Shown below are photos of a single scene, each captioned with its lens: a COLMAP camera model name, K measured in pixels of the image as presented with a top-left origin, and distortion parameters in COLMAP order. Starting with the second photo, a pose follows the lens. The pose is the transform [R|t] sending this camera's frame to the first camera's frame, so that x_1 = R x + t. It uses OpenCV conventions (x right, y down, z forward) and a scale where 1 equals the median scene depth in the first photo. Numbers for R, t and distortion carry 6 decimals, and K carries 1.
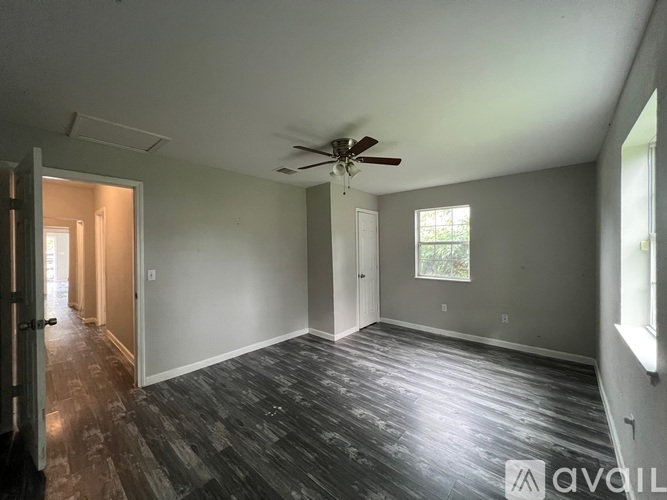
lens RADIAL K [[265.2, 0, 331.4], [0, 265.2, 248.4], [0, 0, 1]] dist [0.003210, 0.000396]
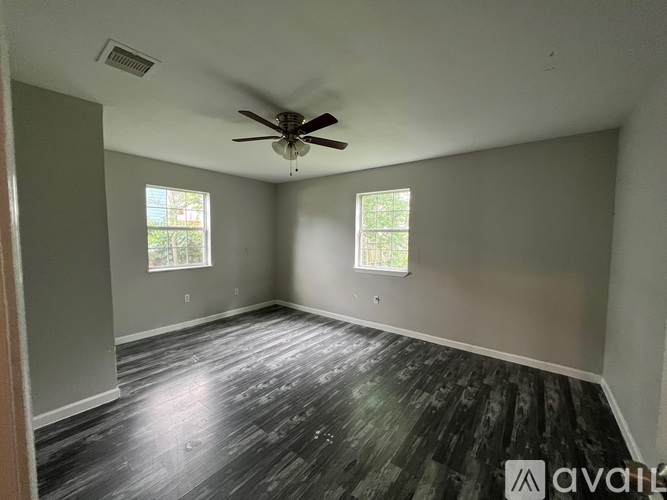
lens RADIAL K [[265.2, 0, 331.2], [0, 265.2, 248.5], [0, 0, 1]] dist [0.003210, 0.000396]
pose [[-0.057464, -0.044681, 0.997347, -0.768900], [-0.006481, 0.998994, 0.044381, 0.005711], [-0.998327, -0.003913, -0.057696, 0.794546]]
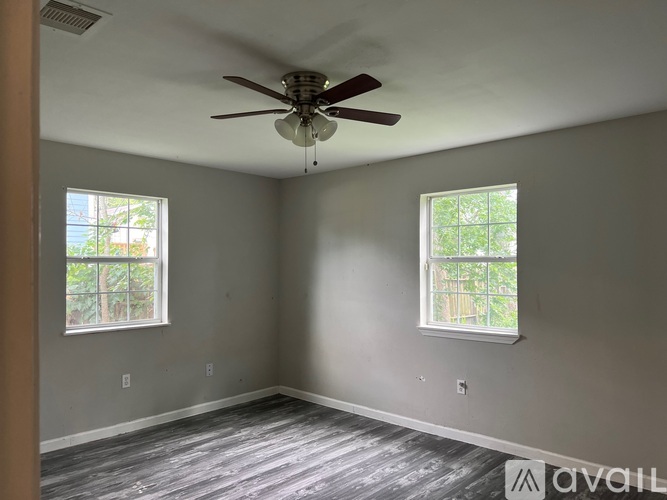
lens RADIAL K [[499.8, 0, 338.4], [0, 499.8, 249.6], [0, 0, 1]] dist [0.020681, -0.003720]
pose [[0.027487, 0.037424, 0.998921, -0.853713], [0.003466, 0.999289, -0.037533, -0.002668], [-0.999616, 0.004494, 0.027338, 0.786733]]
